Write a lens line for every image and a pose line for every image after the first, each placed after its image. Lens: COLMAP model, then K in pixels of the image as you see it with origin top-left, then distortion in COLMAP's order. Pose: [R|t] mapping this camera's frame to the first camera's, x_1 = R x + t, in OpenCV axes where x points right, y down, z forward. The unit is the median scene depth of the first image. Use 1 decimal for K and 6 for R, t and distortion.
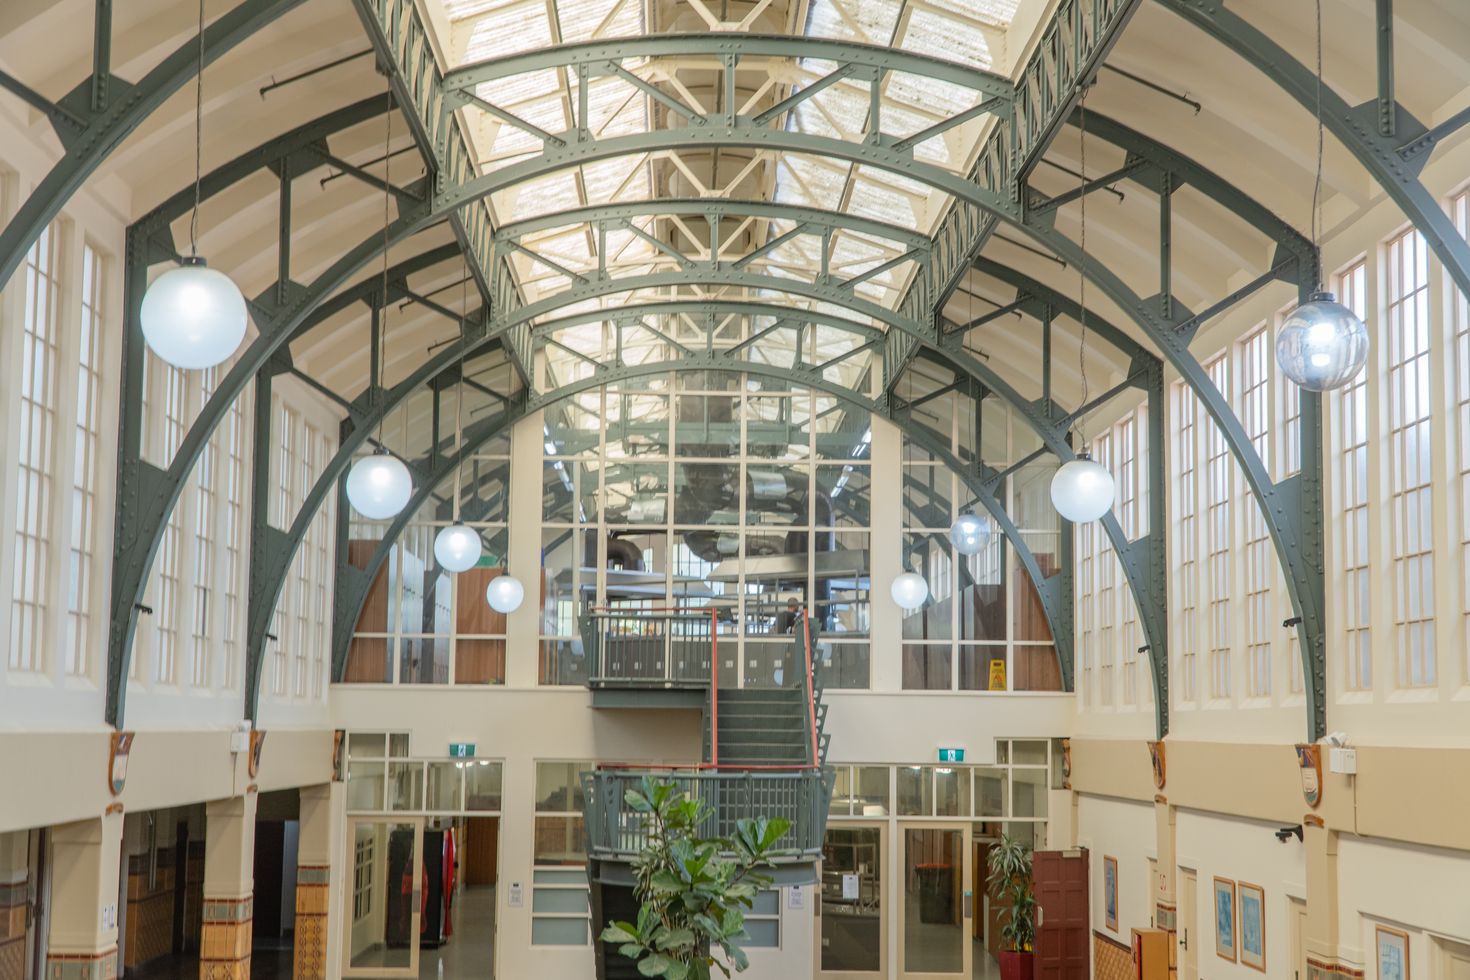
lens RADIAL K [[2289.9, 0, 744.0], [0, 2289.9, 484.2], [0, 0, 1]] dist [0.178590, -0.613305]
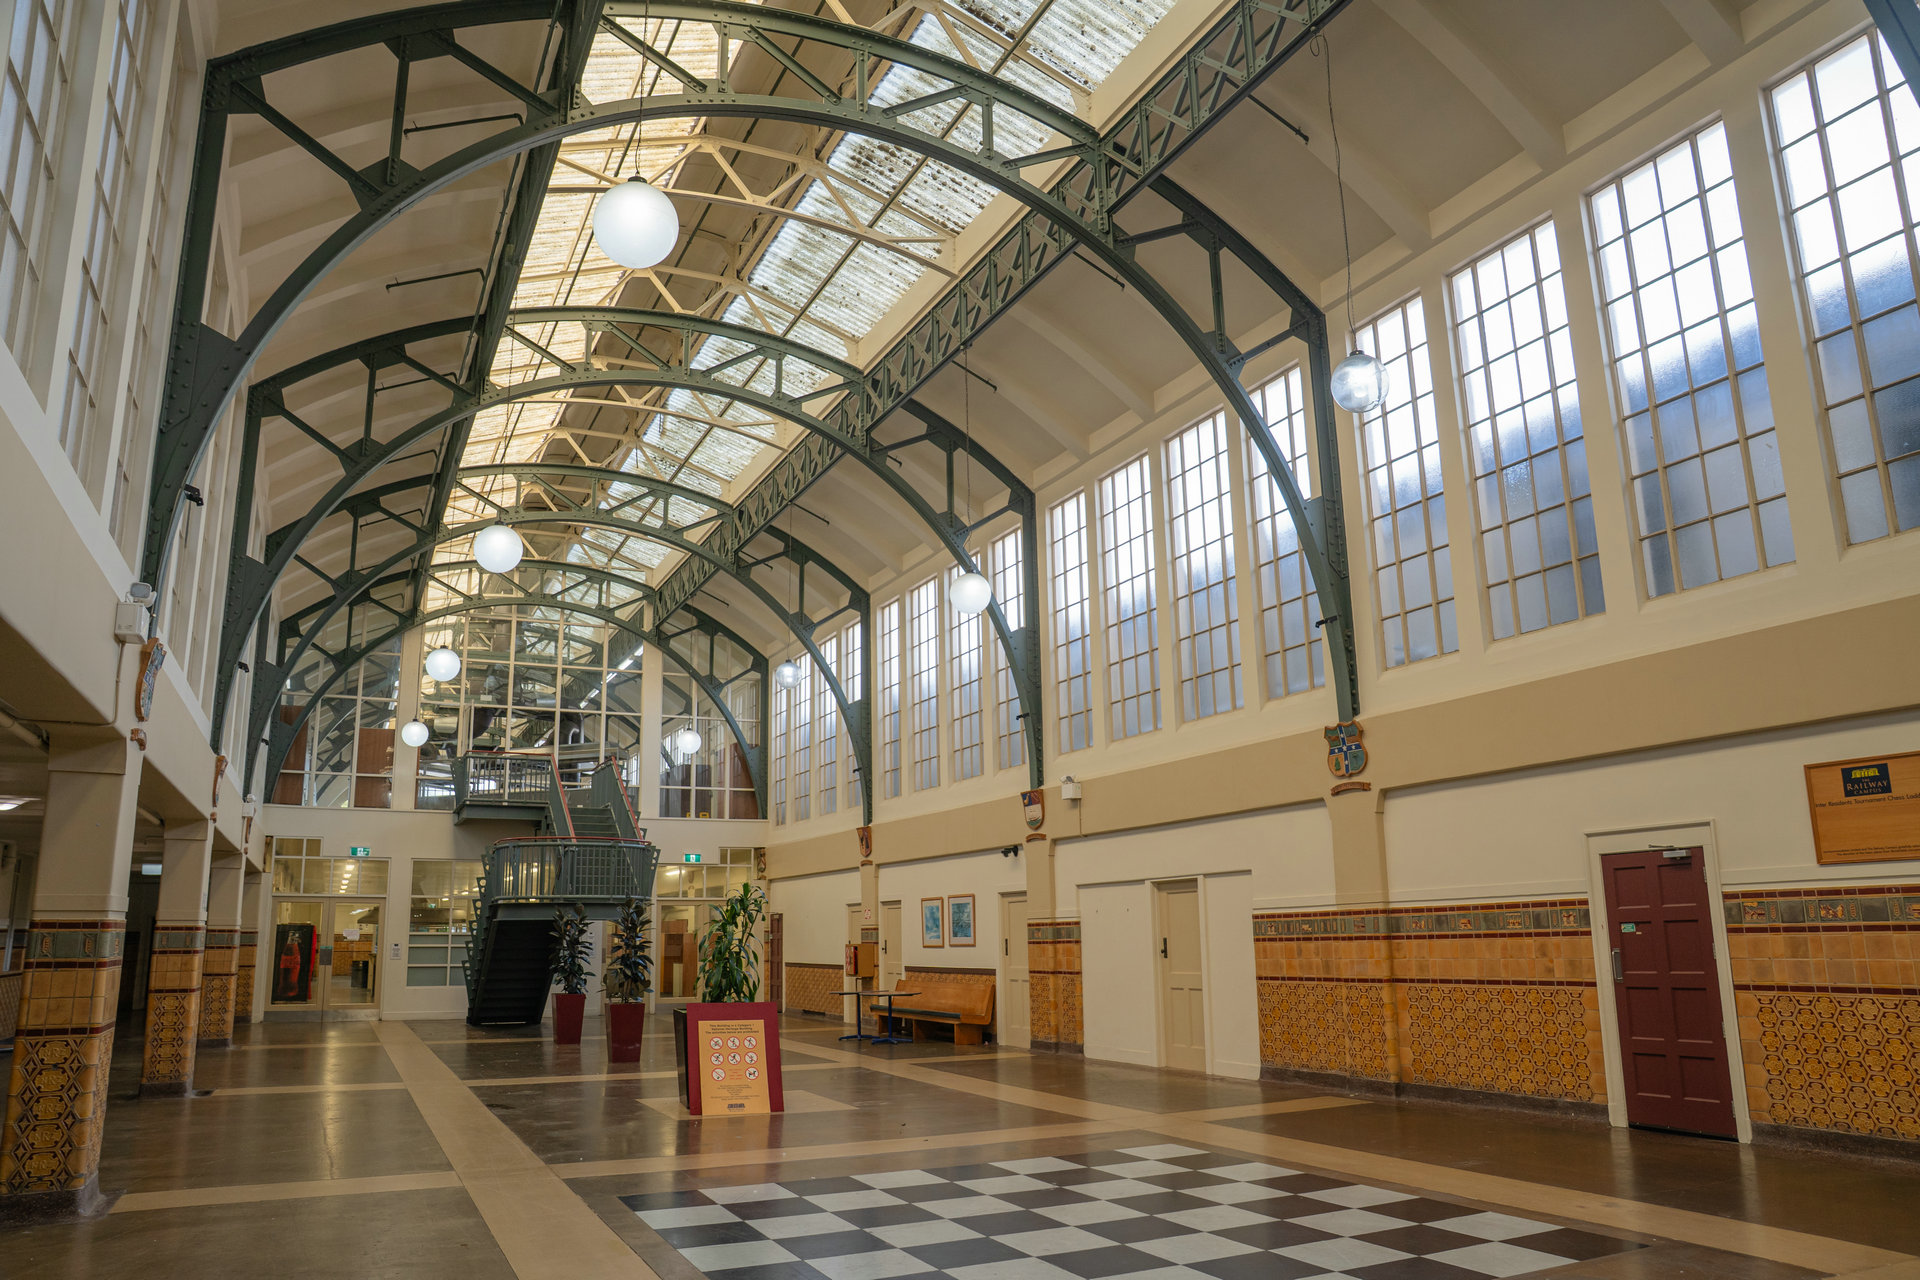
lens RADIAL K [[1317.8, 0, 961.6], [0, 1317.8, 649.8], [0, 0, 1]] dist [-0.140002, 0.098304]
pose [[0.912724, 0.059694, 0.404192, -0.153436], [-0.016669, 0.993886, -0.109144, 0.099296], [-0.408236, 0.092880, 0.908139, 0.150260]]
